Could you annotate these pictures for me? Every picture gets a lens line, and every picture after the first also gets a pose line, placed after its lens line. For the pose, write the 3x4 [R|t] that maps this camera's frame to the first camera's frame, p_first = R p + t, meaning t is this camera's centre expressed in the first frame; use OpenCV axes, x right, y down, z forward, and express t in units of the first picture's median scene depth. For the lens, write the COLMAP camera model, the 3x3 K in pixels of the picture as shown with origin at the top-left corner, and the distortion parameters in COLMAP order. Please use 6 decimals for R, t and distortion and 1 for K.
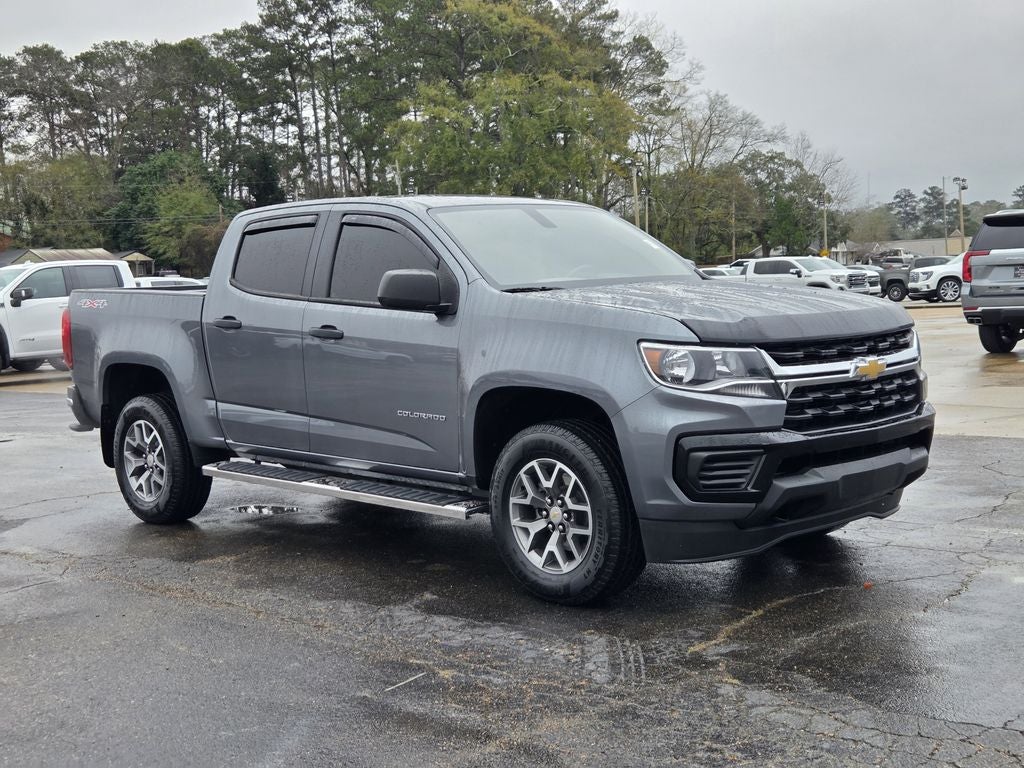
lens RADIAL K [[1378.9, 0, 512.0], [0, 1378.9, 384.0], [0, 0, 1]] dist [0.079012, -0.015286]
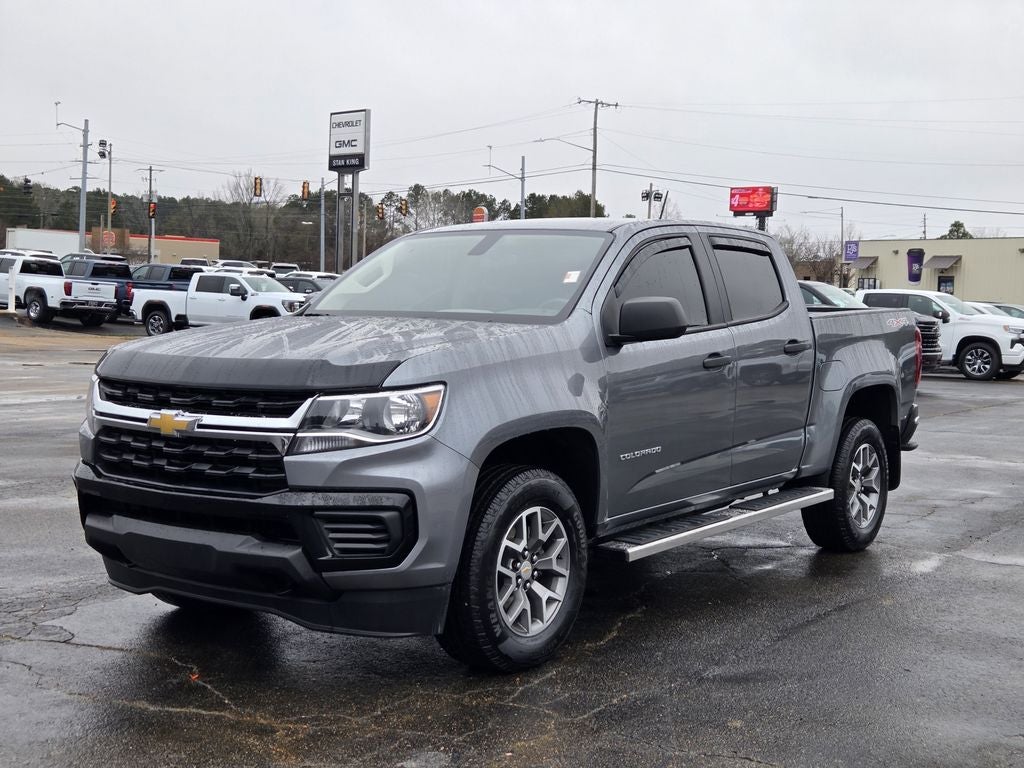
lens RADIAL K [[1378.9, 0, 512.0], [0, 1378.9, 384.0], [0, 0, 1]] dist [0.079012, -0.015286]
pose [[0.157225, 0.099856, -0.982501, 1.129370], [-0.101422, 0.991247, 0.084515, -0.128945], [0.982341, 0.086360, 0.165976, 1.050925]]
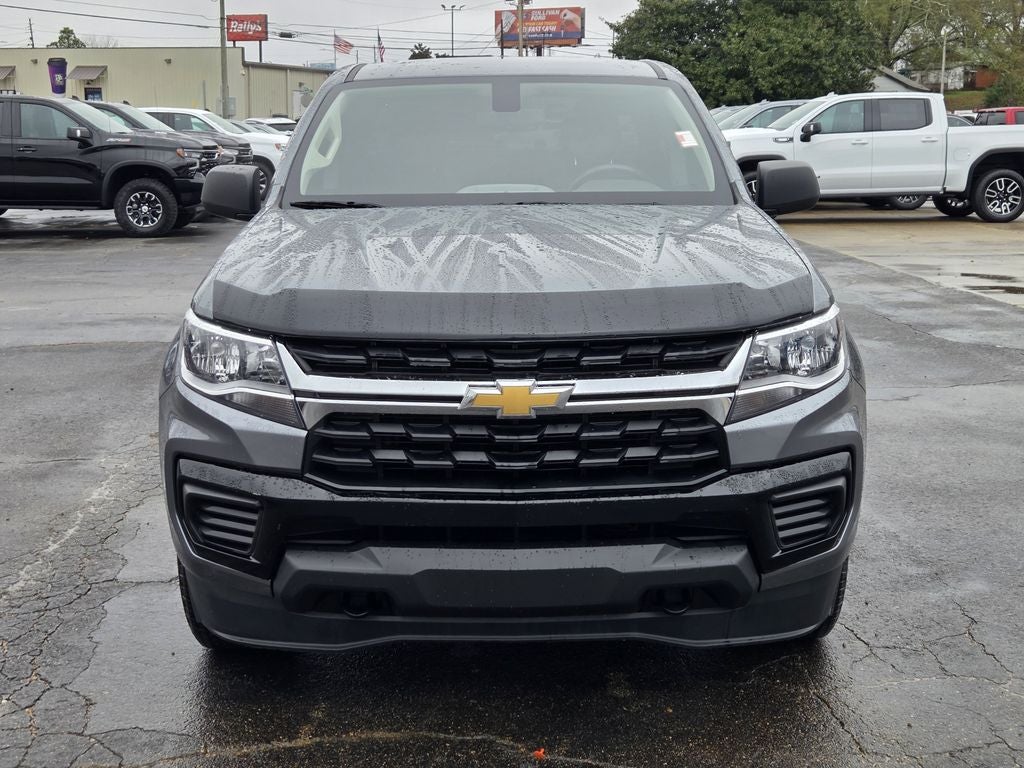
lens RADIAL K [[1378.9, 0, 512.0], [0, 1378.9, 384.0], [0, 0, 1]] dist [0.079012, -0.015286]
pose [[0.712004, 0.164228, -0.682701, 0.633683], [-0.072687, 0.984280, 0.160967, -0.106767], [0.698403, -0.064986, 0.712748, 0.586201]]
